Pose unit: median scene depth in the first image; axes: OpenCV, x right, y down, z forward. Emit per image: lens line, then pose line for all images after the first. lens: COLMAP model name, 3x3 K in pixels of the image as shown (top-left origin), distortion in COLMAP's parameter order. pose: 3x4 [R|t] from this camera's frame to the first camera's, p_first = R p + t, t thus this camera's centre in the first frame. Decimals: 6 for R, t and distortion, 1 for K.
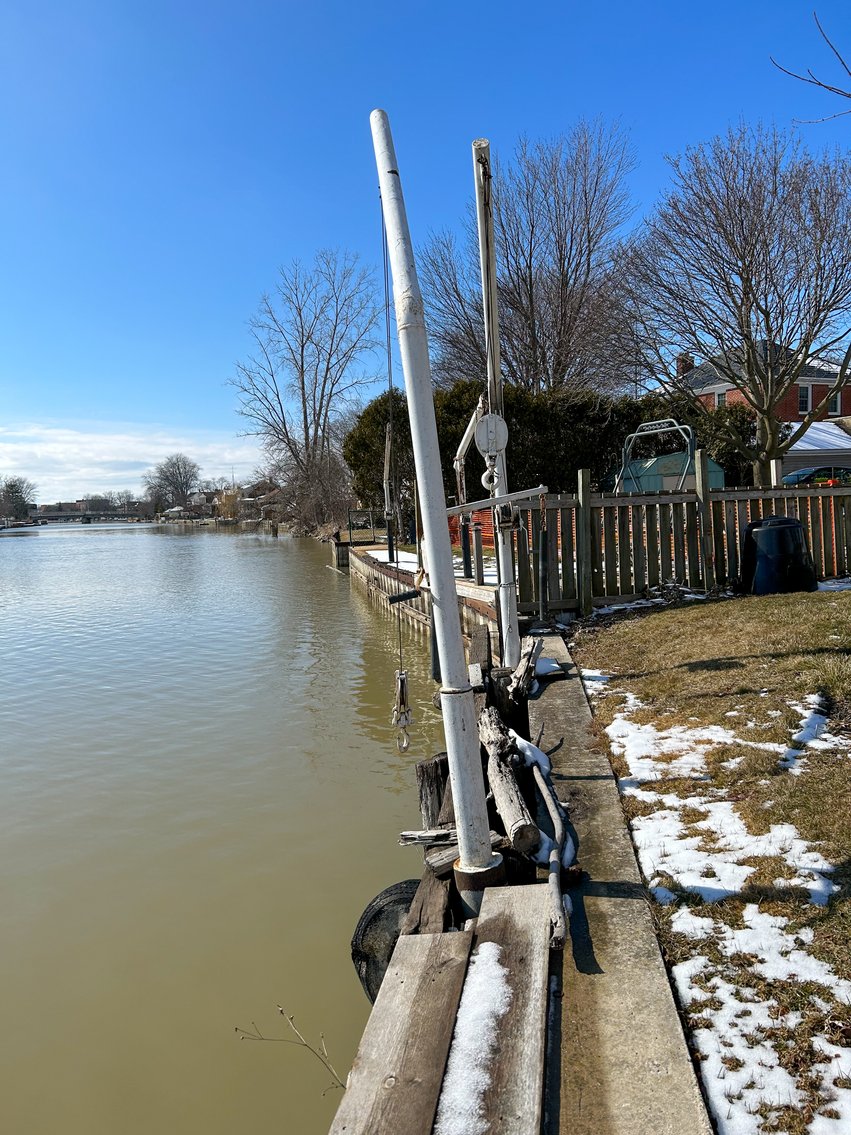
lens RADIAL K [[852.1, 0, 425.8], [0, 852.1, 599.7], [0, 0, 1]] dist [0.009724, 0.002496]
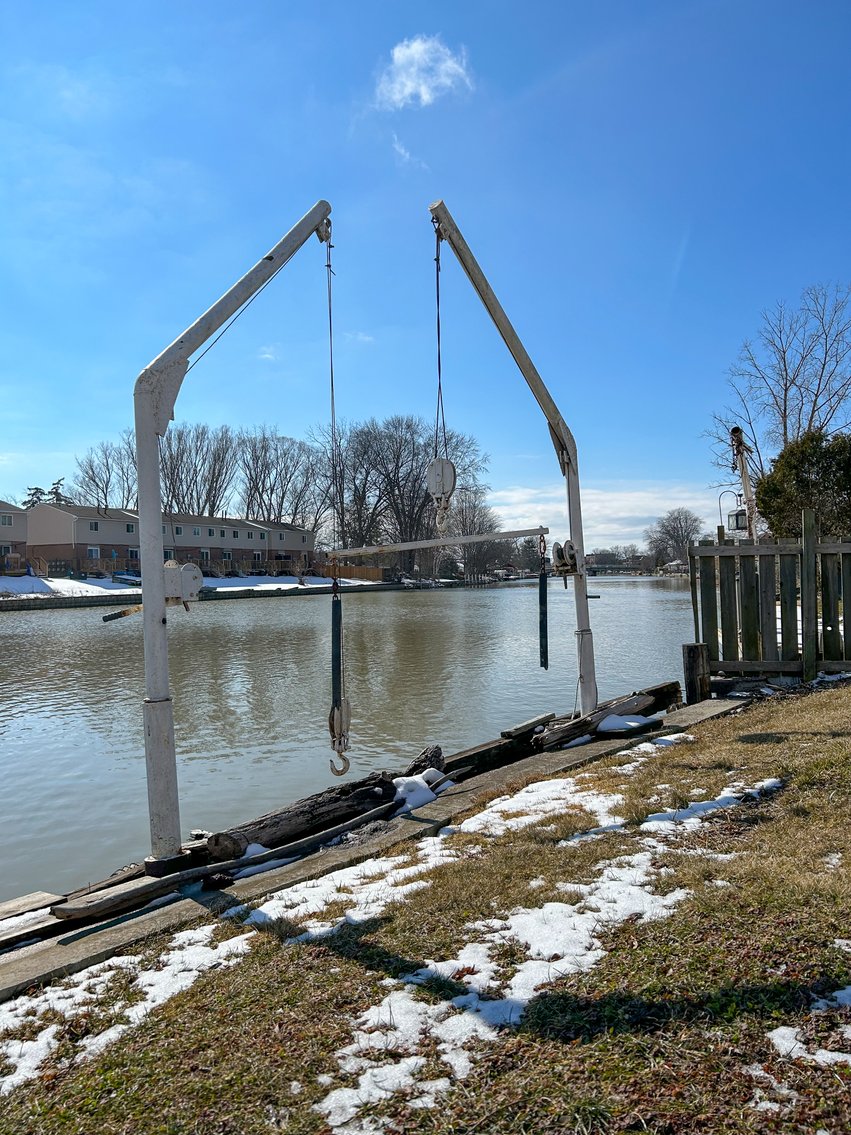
lens RADIAL K [[862.3, 0, 425.5], [0, 862.3, 567.5], [0, 0, 1]] dist [0.030959, -0.002754]
pose [[0.834232, 0.006412, -0.551376, 0.185976], [-0.061996, 0.994683, -0.082233, 0.000534], [0.547917, 0.102785, 0.830194, 0.037368]]
